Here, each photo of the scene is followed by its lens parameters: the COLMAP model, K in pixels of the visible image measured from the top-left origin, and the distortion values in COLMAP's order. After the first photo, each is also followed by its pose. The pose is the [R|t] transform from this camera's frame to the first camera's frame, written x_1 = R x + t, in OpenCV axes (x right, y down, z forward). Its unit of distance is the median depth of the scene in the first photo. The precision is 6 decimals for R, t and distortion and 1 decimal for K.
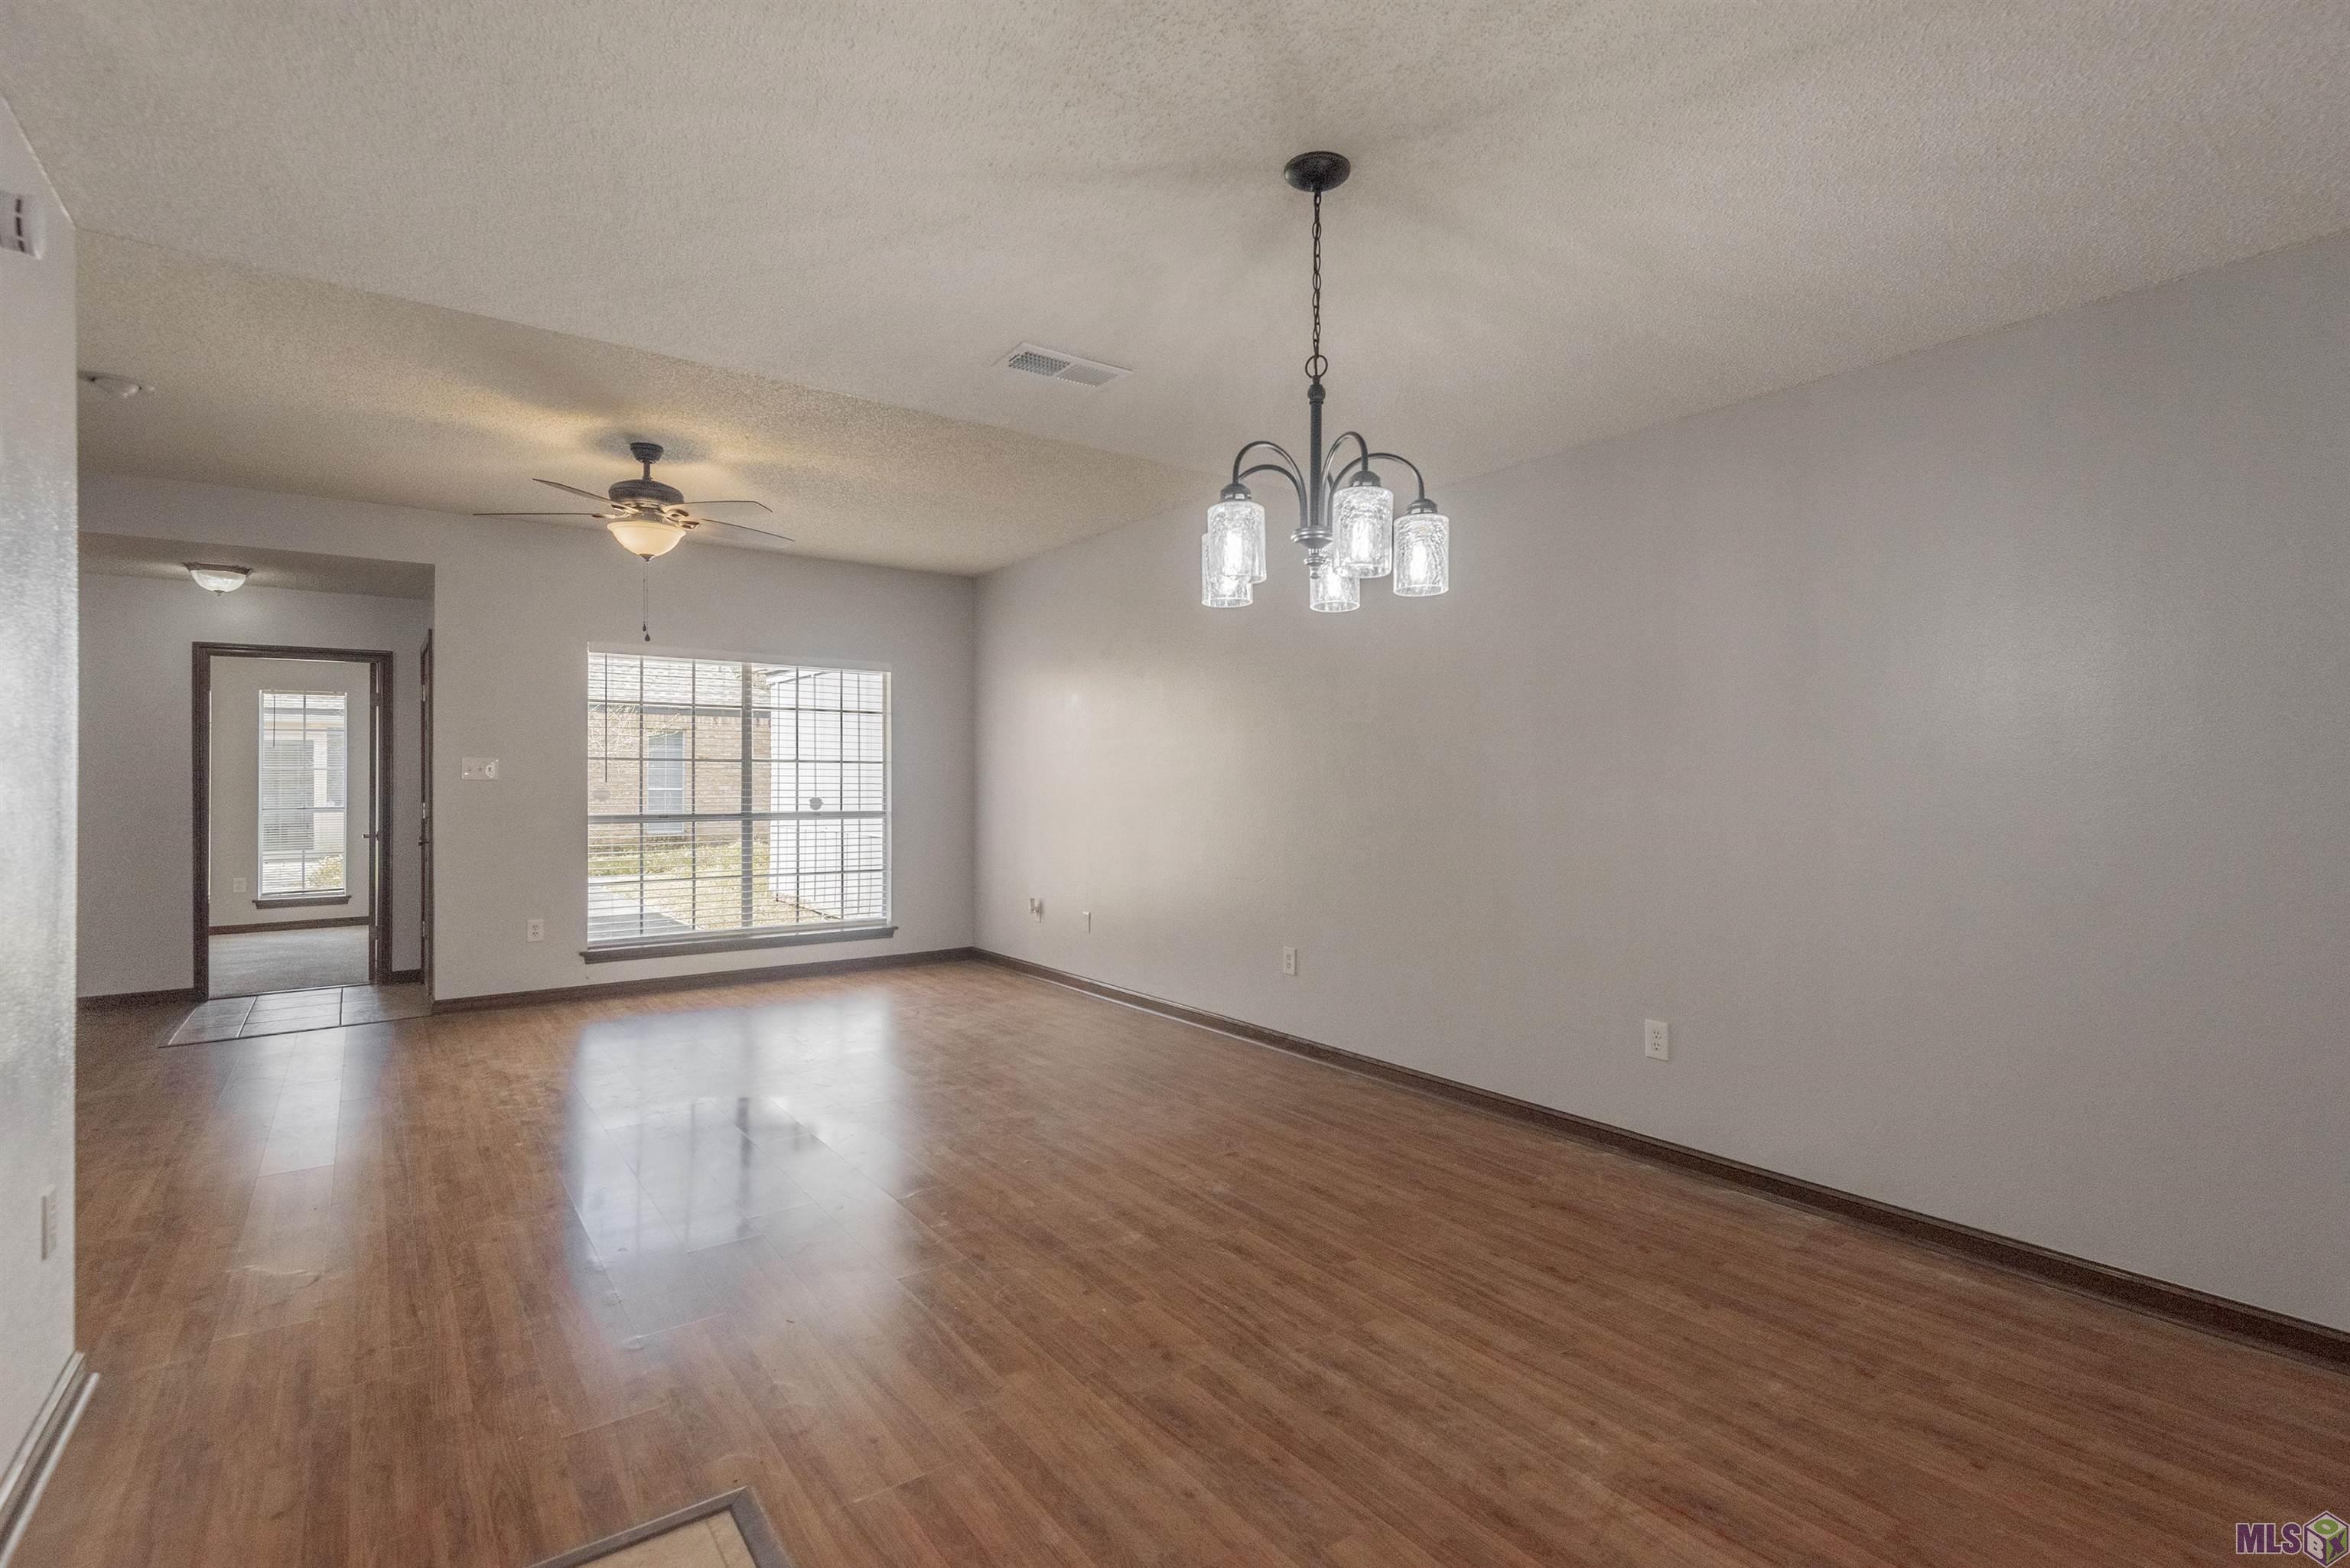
lens RADIAL K [[1081.8, 0, 1179.4], [0, 1081.8, 772.2], [0, 0, 1]] dist [0.000117, -0.000598]
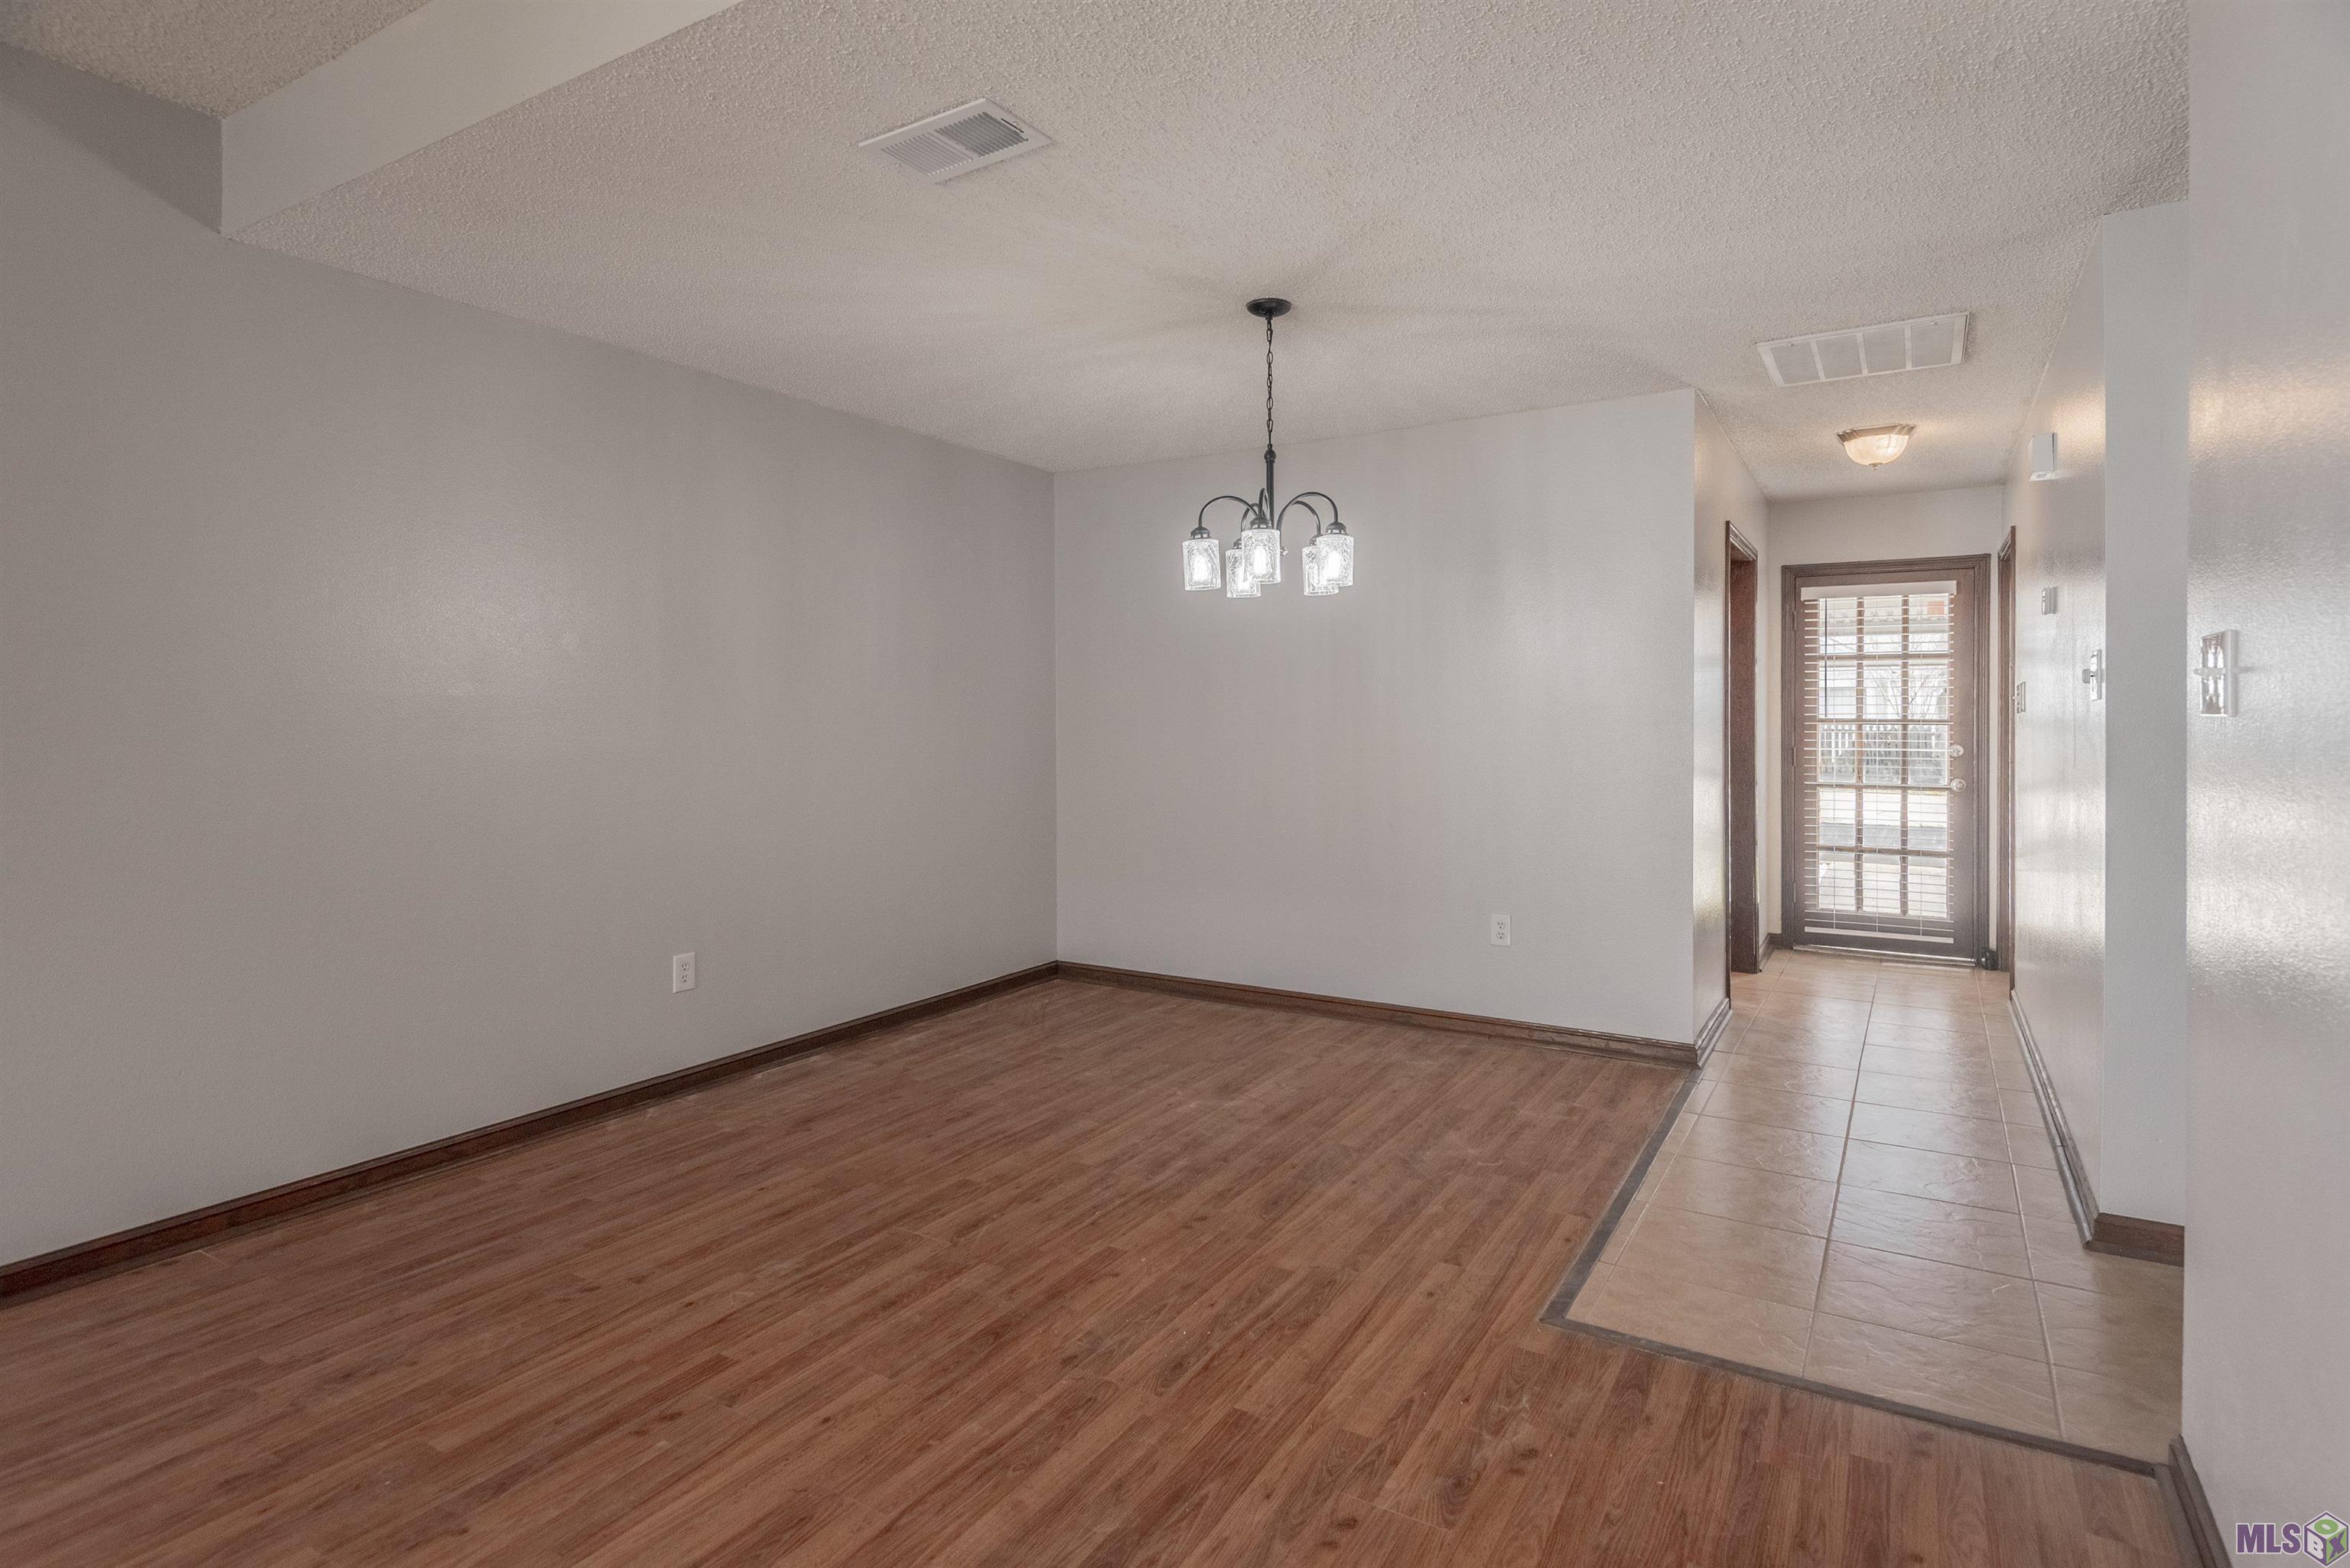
lens RADIAL K [[1207.5, 0, 1172.0], [0, 1207.5, 730.2], [0, 0, 1]] dist [0.007684, -0.002664]
pose [[-0.373892, -0.012799, 0.927384, -1.049135], [-0.001880, 0.999913, 0.013042, 0.004781], [-0.927470, 0.003133, -0.373884, 1.336994]]
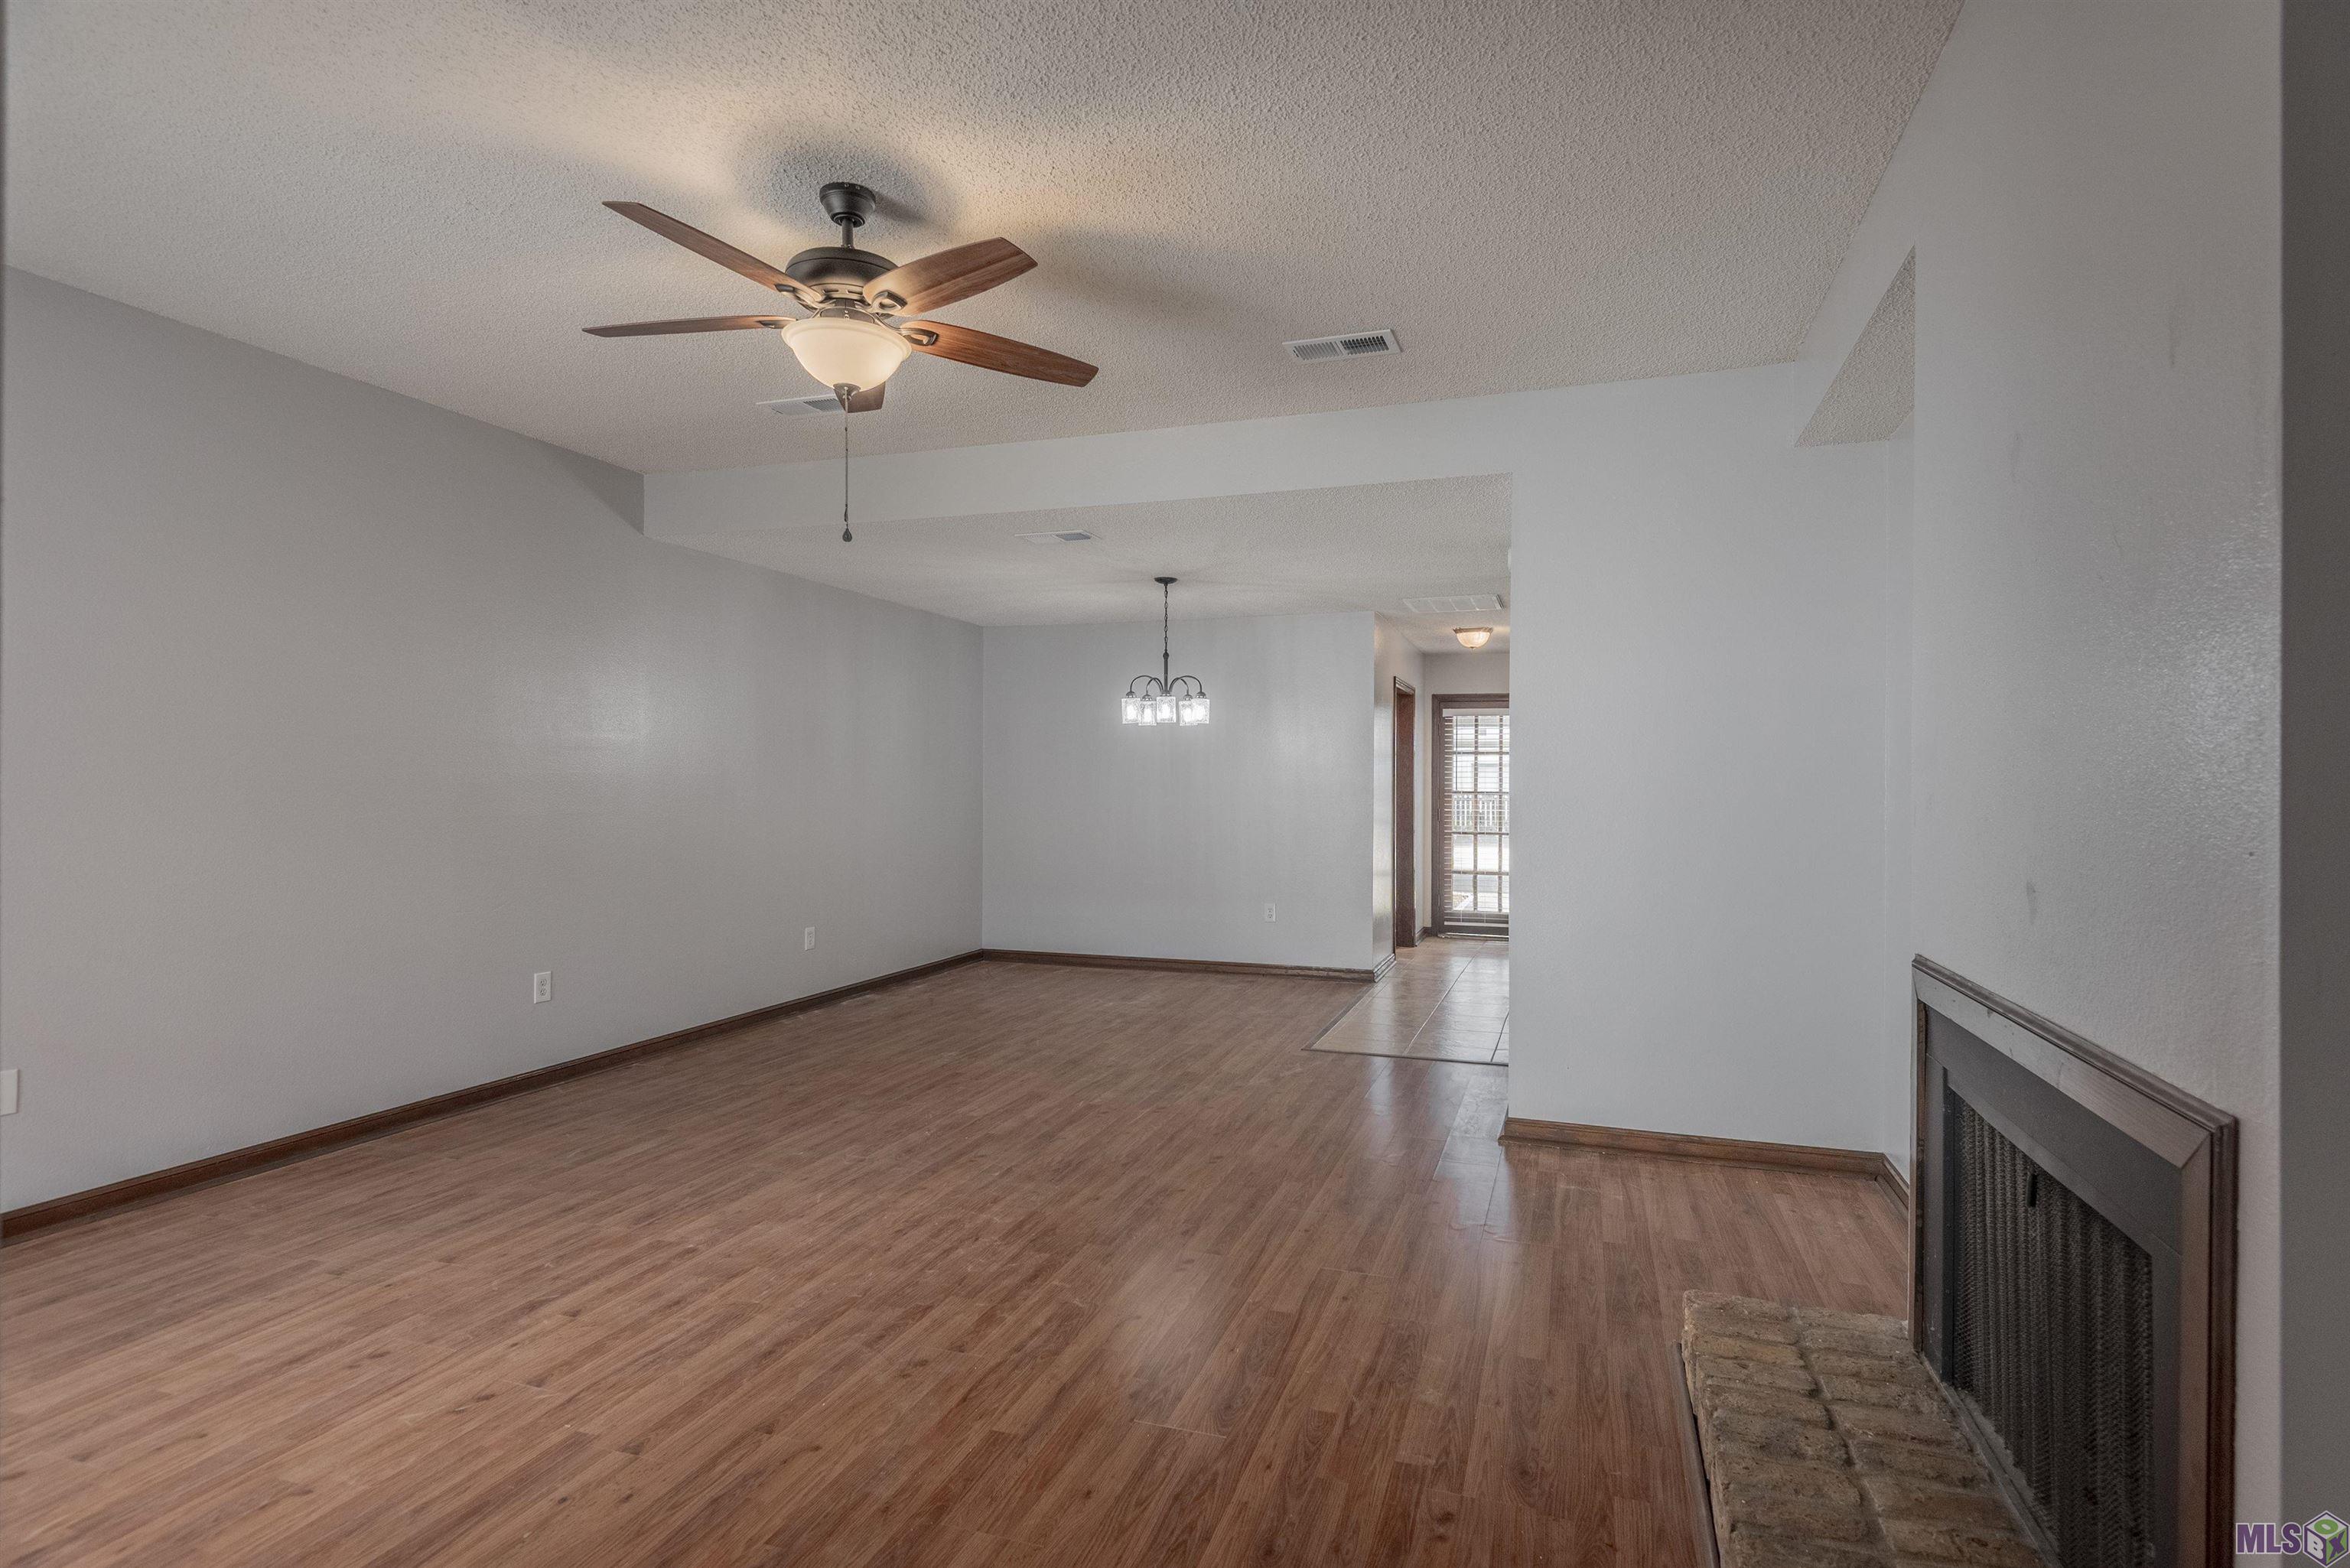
lens RADIAL K [[1207.5, 0, 1177.4], [0, 1207.5, 782.3], [0, 0, 1]] dist [0.007684, -0.002664]
pose [[-0.571181, -0.005047, 0.820808, -1.956600], [-0.010166, 0.999948, -0.000926, -0.005592], [-0.820761, -0.008873, -0.571203, 2.161576]]
